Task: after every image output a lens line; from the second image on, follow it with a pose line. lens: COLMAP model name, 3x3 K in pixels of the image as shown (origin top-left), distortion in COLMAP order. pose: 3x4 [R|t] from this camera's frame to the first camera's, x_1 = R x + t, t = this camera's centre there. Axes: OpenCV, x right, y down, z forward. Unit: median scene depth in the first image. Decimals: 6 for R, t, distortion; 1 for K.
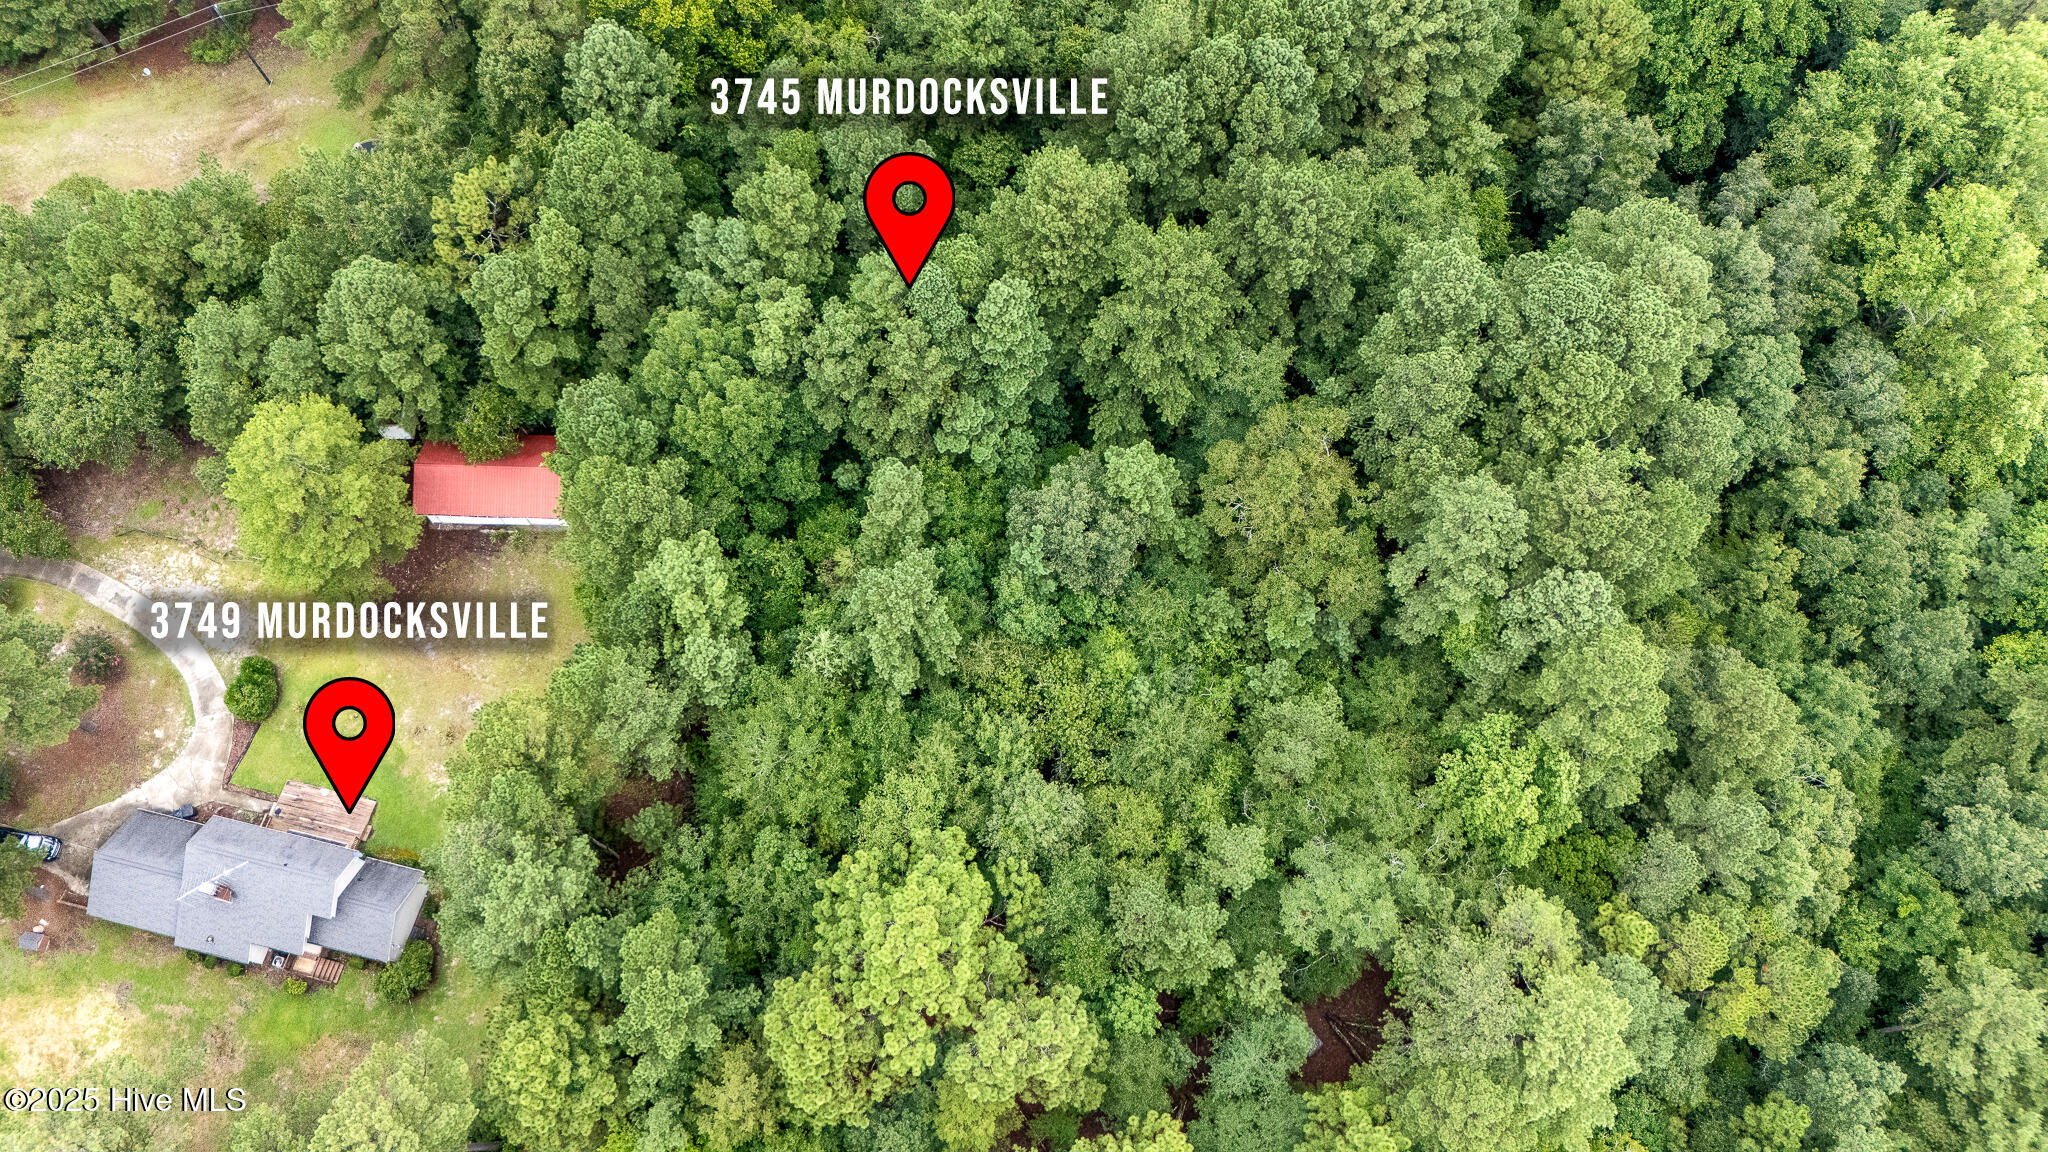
lens RADIAL K [[1478.3, 0, 1027.9], [0, 1478.3, 560.5], [0, 0, 1]] dist [0.040492, -0.041310]
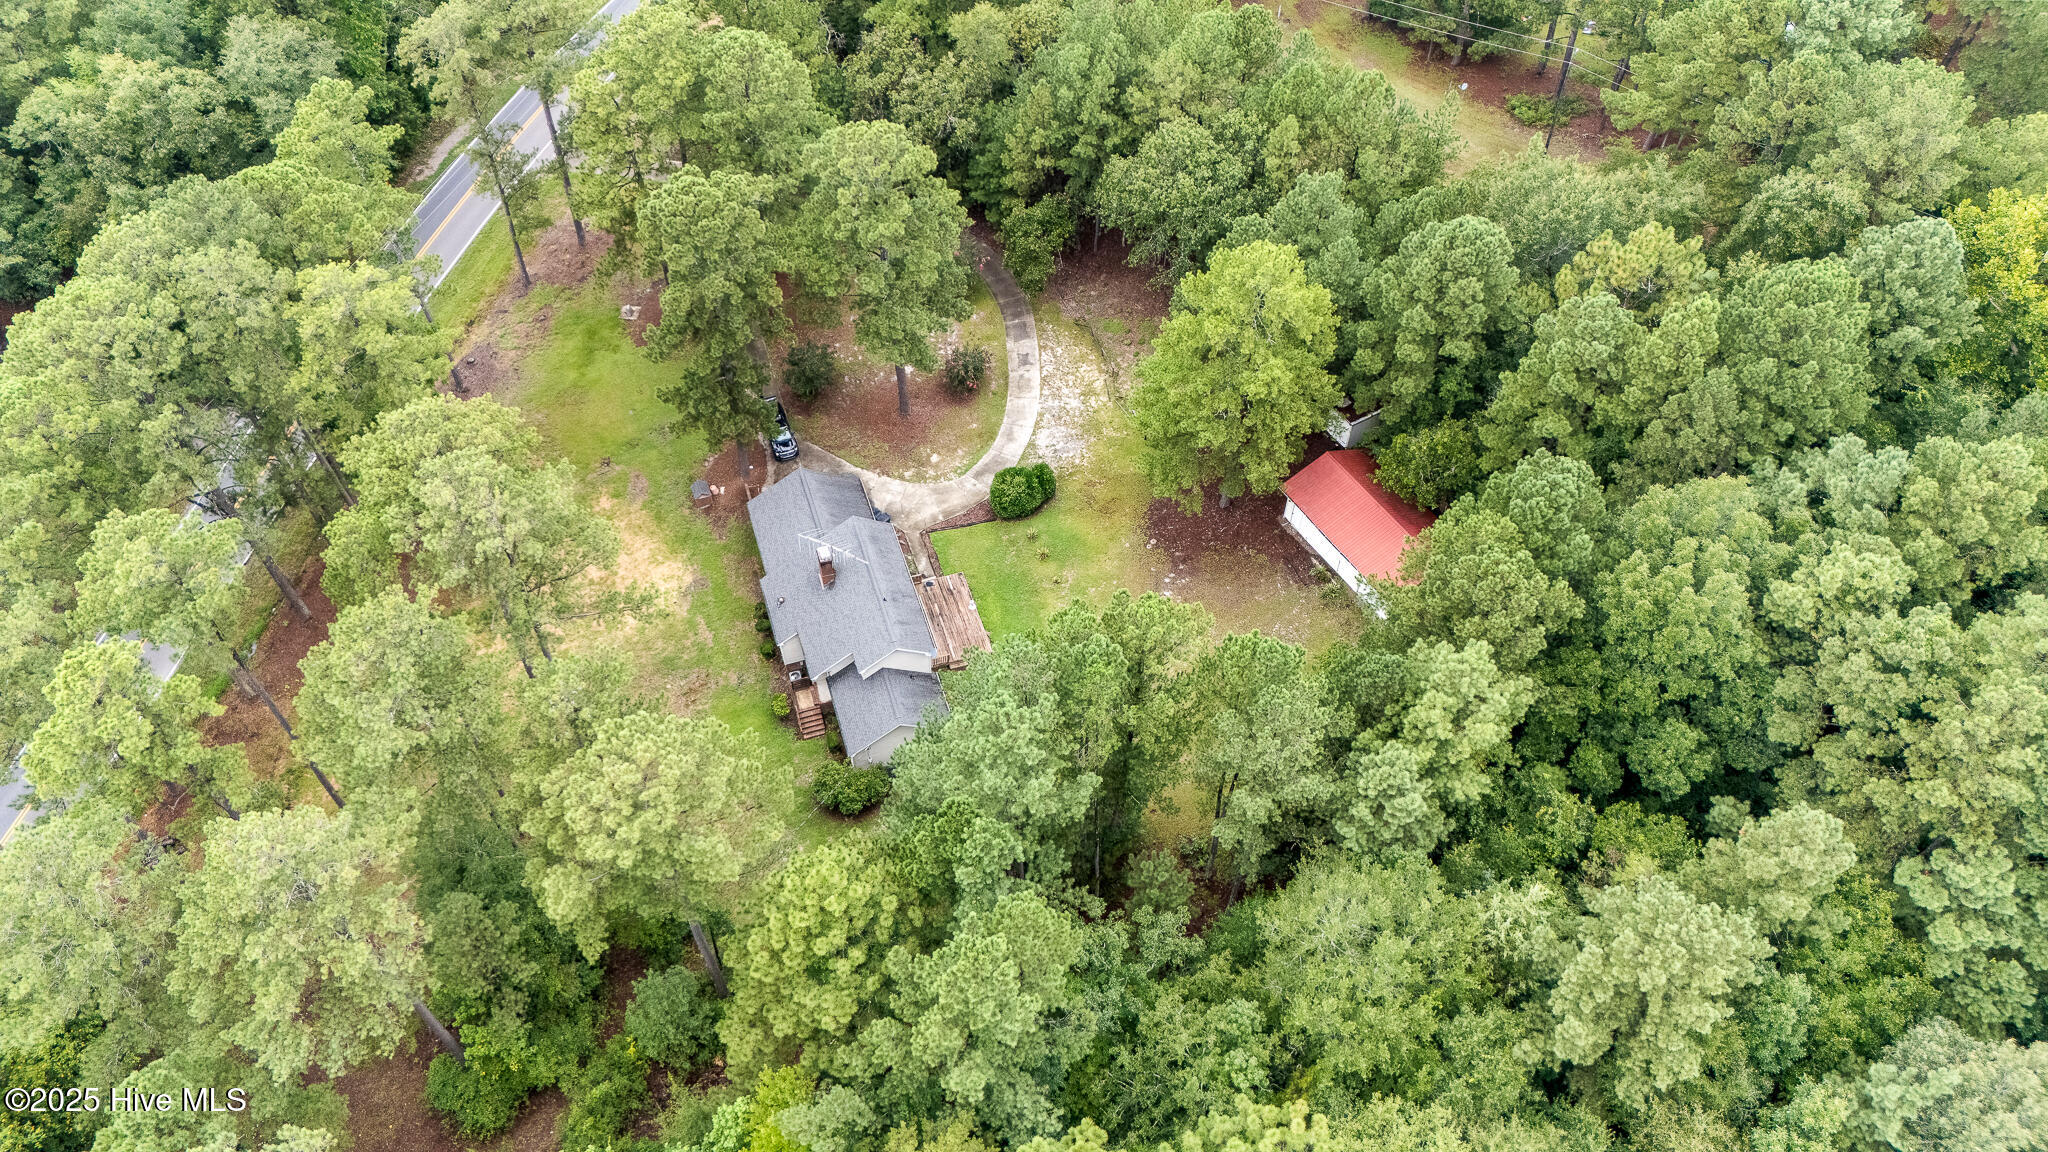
lens RADIAL K [[1478.3, 0, 1016.1], [0, 1478.3, 576.0], [0, 0, 1]] dist [0.040492, -0.041310]
pose [[0.515430, 0.653547, -0.554264, 0.014599], [-0.789103, 0.614186, -0.009612, 0.146670], [0.334139, 0.442326, 0.832286, 0.304707]]
